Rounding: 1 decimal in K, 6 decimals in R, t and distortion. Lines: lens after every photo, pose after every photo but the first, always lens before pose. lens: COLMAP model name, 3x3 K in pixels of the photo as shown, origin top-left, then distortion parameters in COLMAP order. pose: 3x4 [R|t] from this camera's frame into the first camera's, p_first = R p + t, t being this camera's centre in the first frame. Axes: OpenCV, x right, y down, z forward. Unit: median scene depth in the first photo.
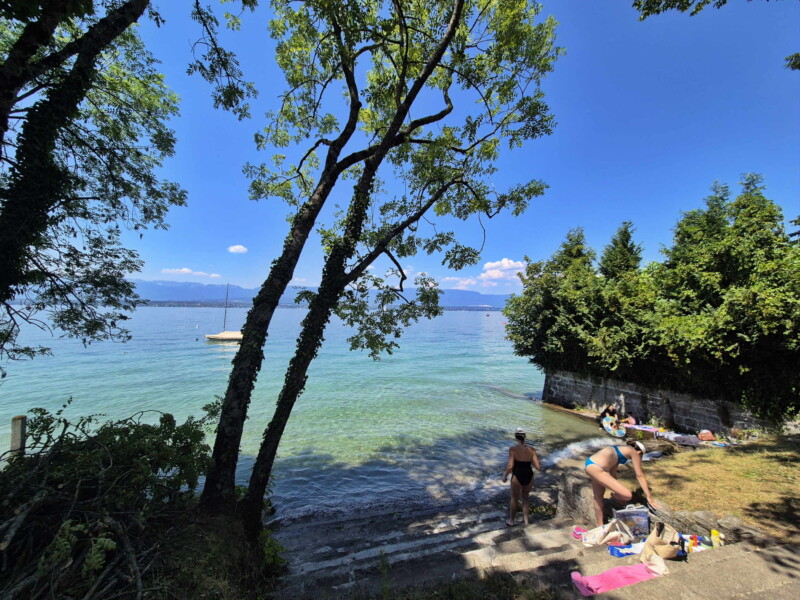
lens RADIAL K [[327.7, 0, 398.4], [0, 327.7, 304.1], [0, 0, 1]] dist [0.001029, 0.000852]
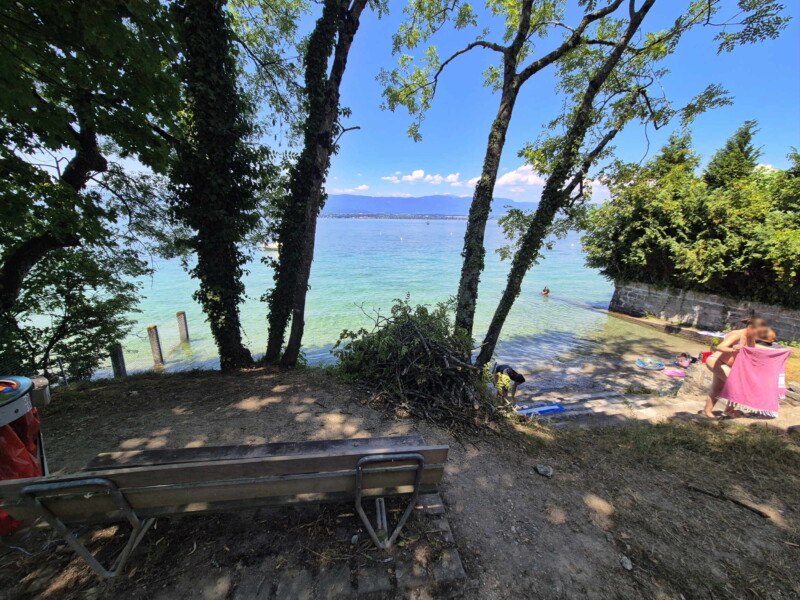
lens RADIAL K [[328.7, 0, 397.3], [0, 328.7, 303.8], [0, 0, 1]] dist [0.002186, -0.000577]
pose [[0.996875, 0.020264, -0.076357, -0.212395], [0.000839, 0.963773, 0.266721, -0.009618], [0.078996, -0.265952, 0.960744, -0.085340]]
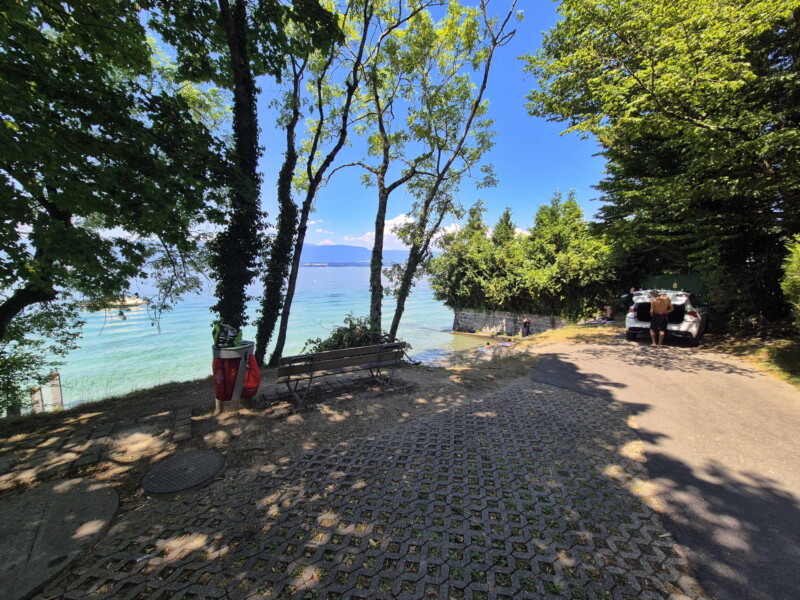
lens RADIAL K [[328.7, 0, 397.5], [0, 328.7, 303.5], [0, 0, 1]] dist [0.002186, -0.000577]
pose [[0.944442, -0.055875, 0.323893, -0.336764], [0.013231, 0.991109, 0.132397, -0.022568], [-0.328411, -0.120756, 0.936784, -0.340159]]
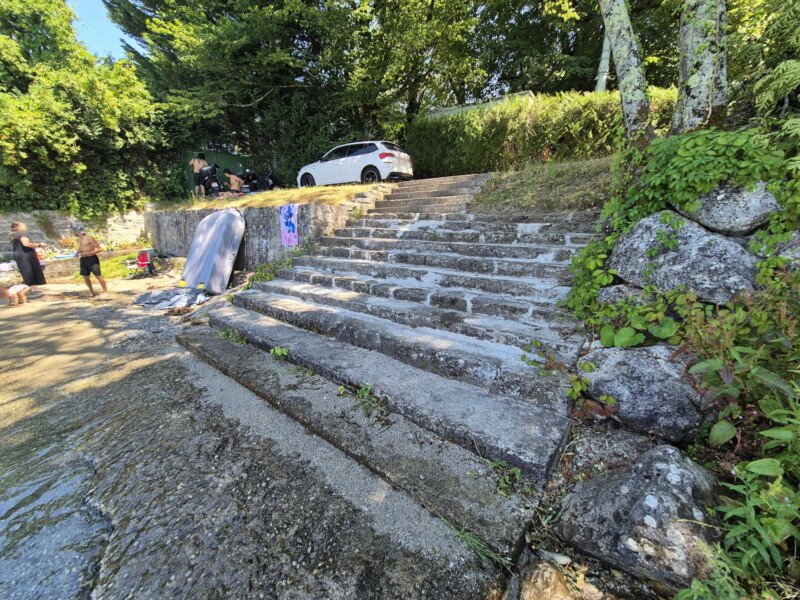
lens RADIAL K [[328.7, 0, 401.8], [0, 328.7, 302.0], [0, 0, 1]] dist [0.002186, -0.000577]
pose [[-0.561843, -0.199362, 0.802862, -0.255718], [-0.024463, 0.974106, 0.224766, 0.253137], [-0.826882, 0.106643, -0.552171, 0.581587]]
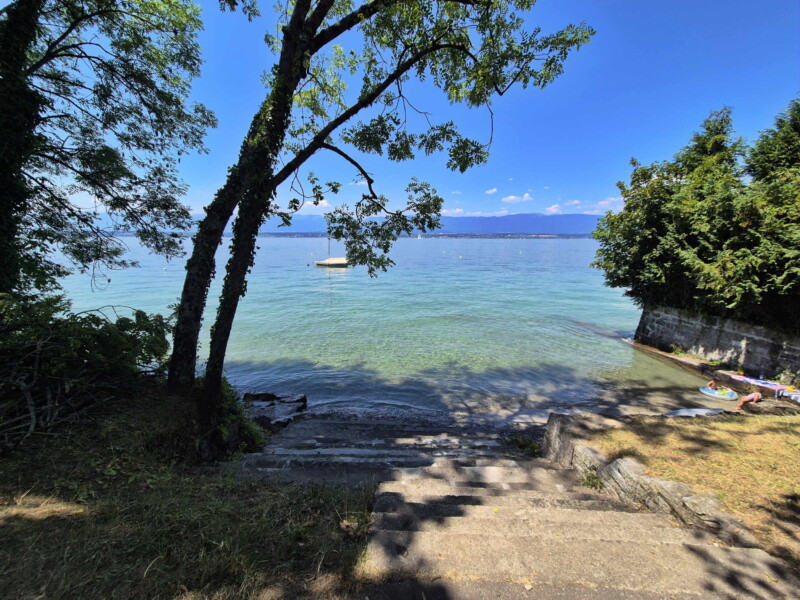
lens RADIAL K [[328.7, 0, 397.4], [0, 328.7, 302.4], [0, 0, 1]] dist [0.002186, -0.000577]
pose [[0.950645, 0.051162, -0.306034, 0.155696], [0.013414, 0.978614, 0.205269, 0.023748], [0.309991, -0.199243, 0.929628, 0.060848]]
